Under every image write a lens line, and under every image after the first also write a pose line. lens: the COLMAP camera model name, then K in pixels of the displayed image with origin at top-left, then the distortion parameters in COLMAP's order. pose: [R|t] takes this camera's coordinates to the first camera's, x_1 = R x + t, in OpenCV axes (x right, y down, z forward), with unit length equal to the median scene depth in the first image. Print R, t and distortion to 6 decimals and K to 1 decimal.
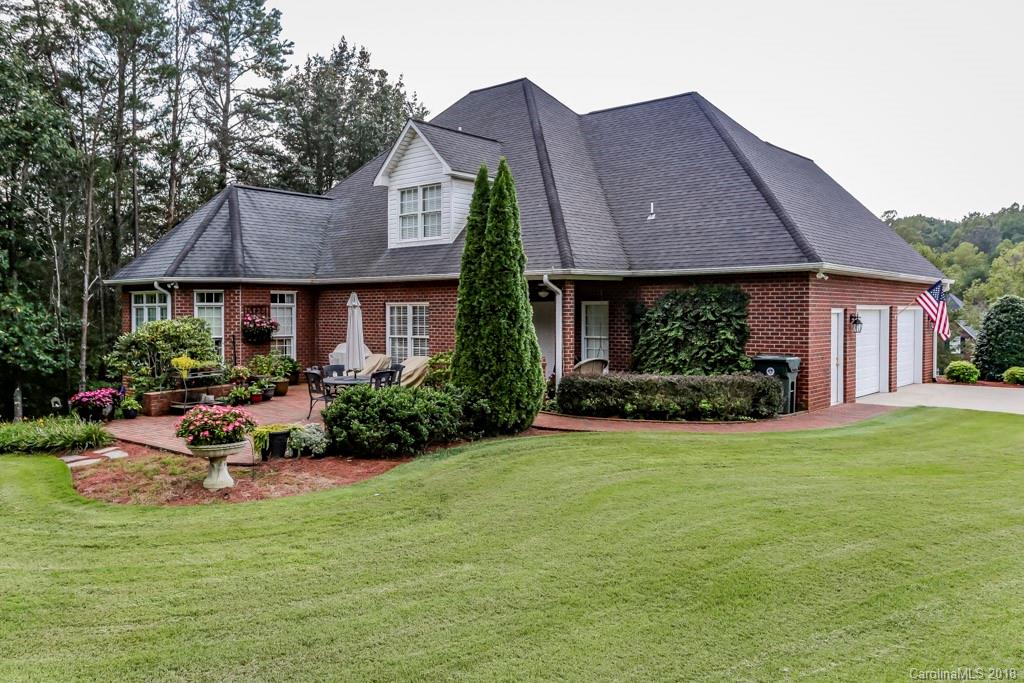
lens RADIAL K [[802.6, 0, 511.4], [0, 802.6, 325.1], [0, 0, 1]] dist [-0.033665, 0.000561]
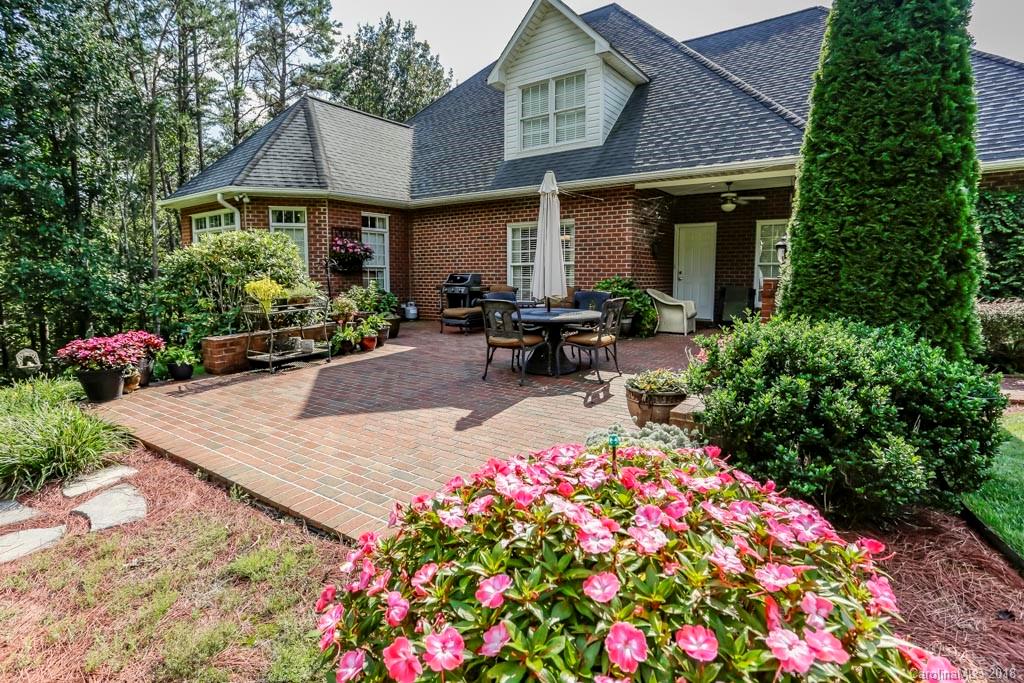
lens RADIAL K [[528.4, 0, 511.7], [0, 528.4, 333.1], [0, 0, 1]] dist [-0.058527, 0.027043]
pose [[0.997095, -0.006866, 0.075863, -0.190740], [-0.000264, 0.995611, 0.093586, 0.033067], [-0.076173, -0.093335, 0.992717, 0.440205]]
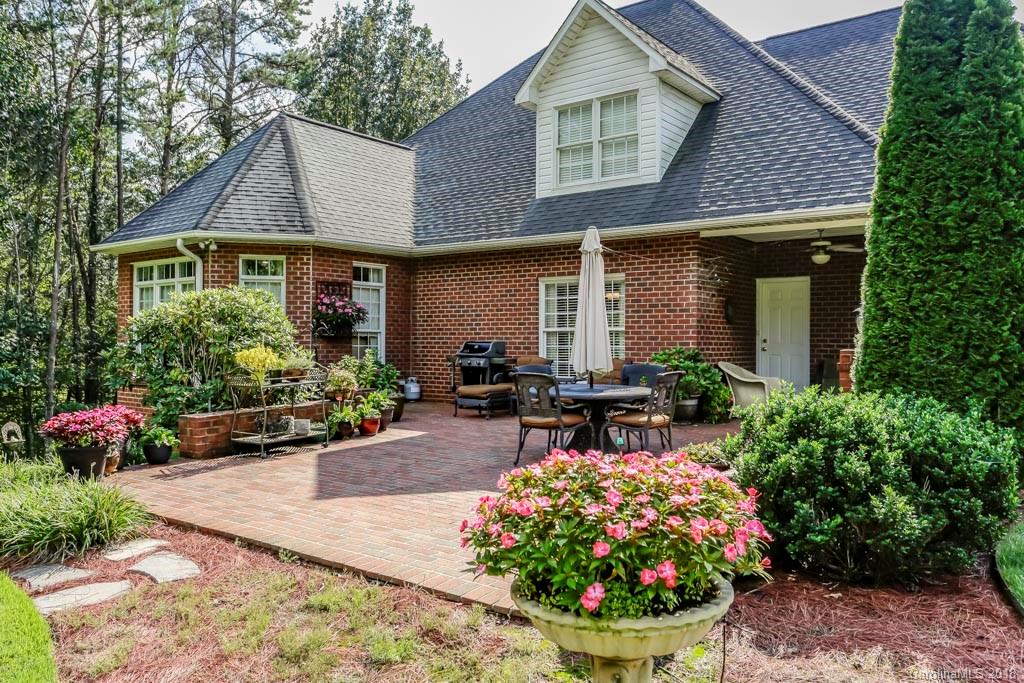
lens RADIAL K [[792.2, 0, 512.0], [0, 792.2, 341.5], [0, 0, 1]] dist [-0.019054, 0.003028]
pose [[0.999070, 0.007100, 0.042533, -0.202073], [-0.006474, 0.999869, -0.014851, 0.032579], [-0.042632, 0.014562, 0.998985, 0.353326]]
